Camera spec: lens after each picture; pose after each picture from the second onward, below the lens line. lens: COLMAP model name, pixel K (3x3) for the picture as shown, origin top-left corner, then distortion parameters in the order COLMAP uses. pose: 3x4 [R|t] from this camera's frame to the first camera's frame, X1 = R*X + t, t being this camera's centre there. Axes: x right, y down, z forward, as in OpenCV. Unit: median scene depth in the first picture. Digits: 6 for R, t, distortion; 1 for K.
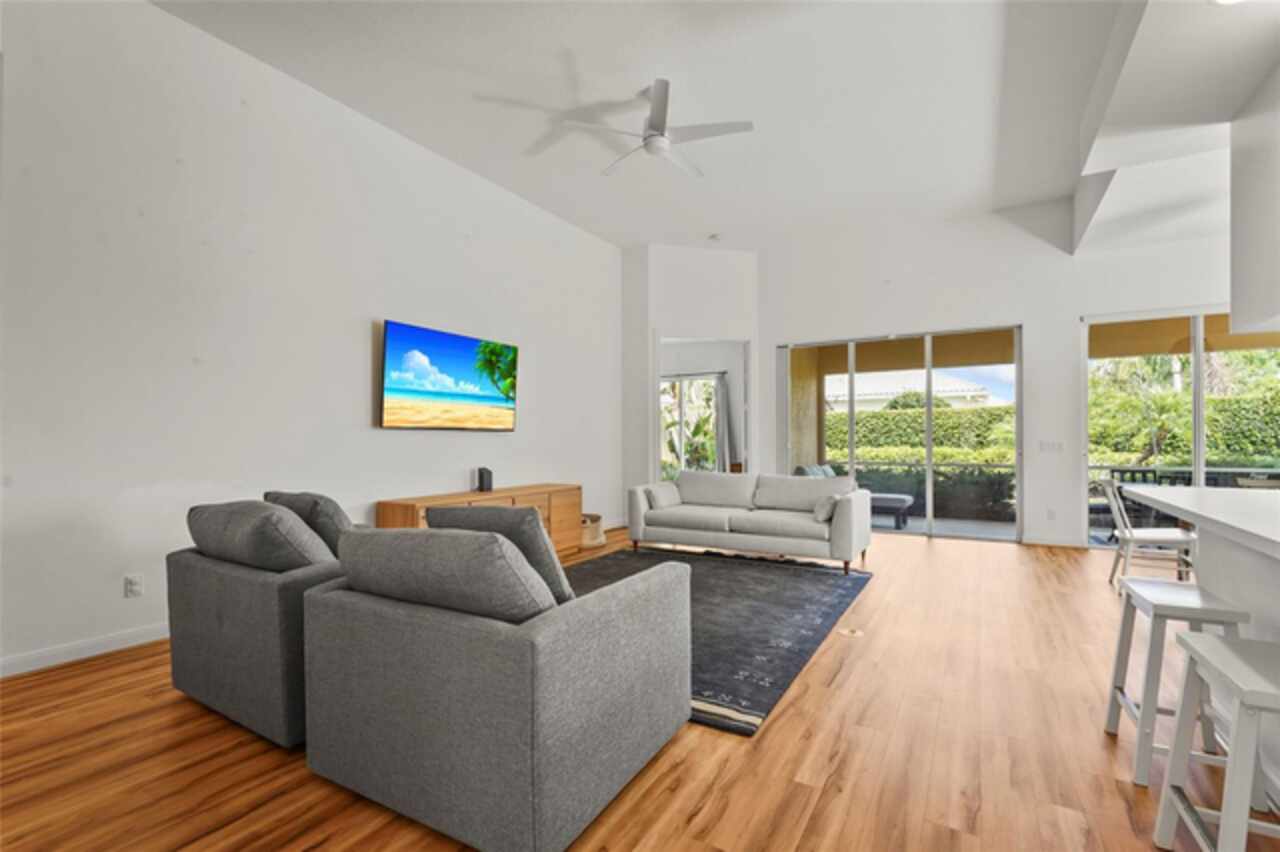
lens RADIAL K [[579.6, 0, 641.0], [0, 579.6, 432.3], [0, 0, 1]] dist [-0.006140, 0.000630]
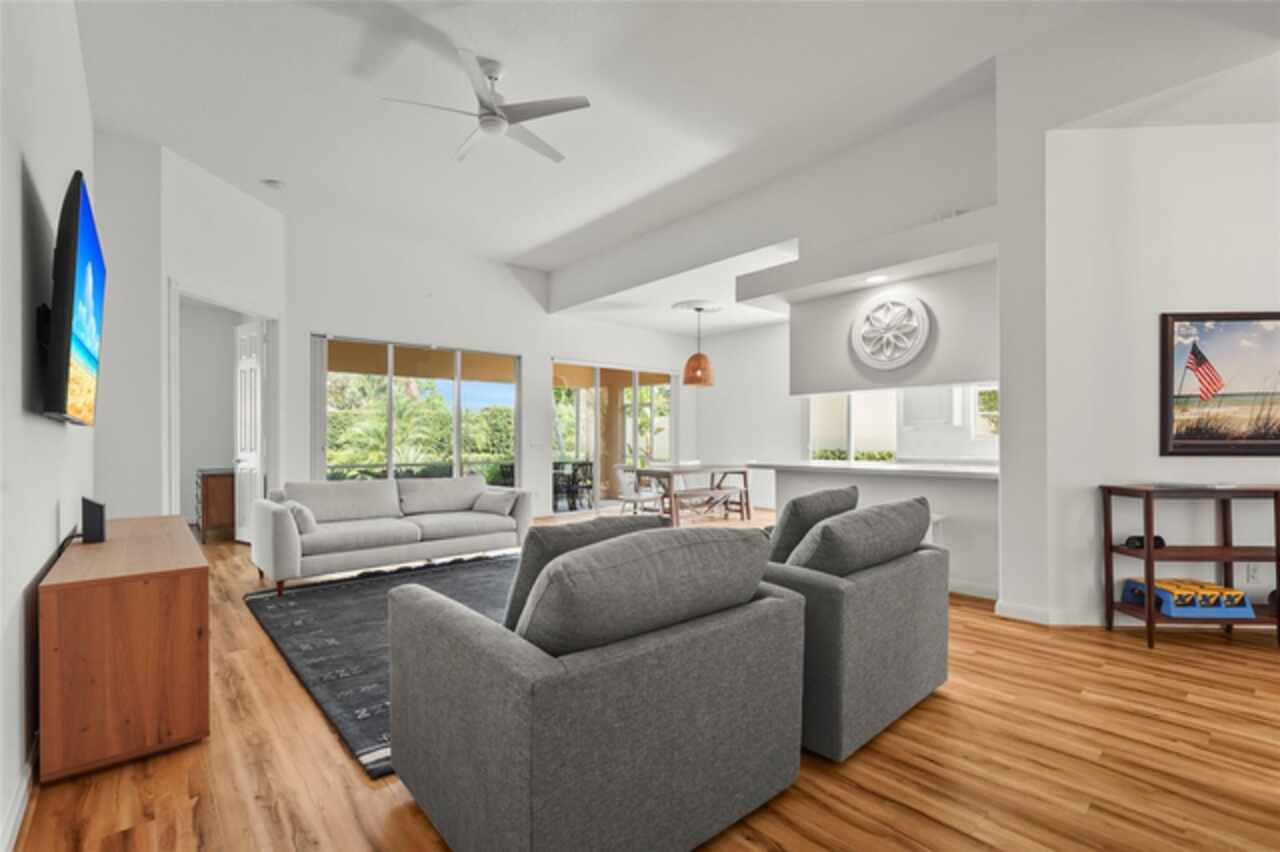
lens RADIAL K [[579.6, 0, 645.2], [0, 579.6, 436.8], [0, 0, 1]] dist [-0.006140, 0.000630]
pose [[0.314136, 0.005491, 0.949362, -0.563898], [-0.005566, 0.999977, -0.003942, 0.006383], [-0.949362, -0.004045, 0.314159, 0.344487]]
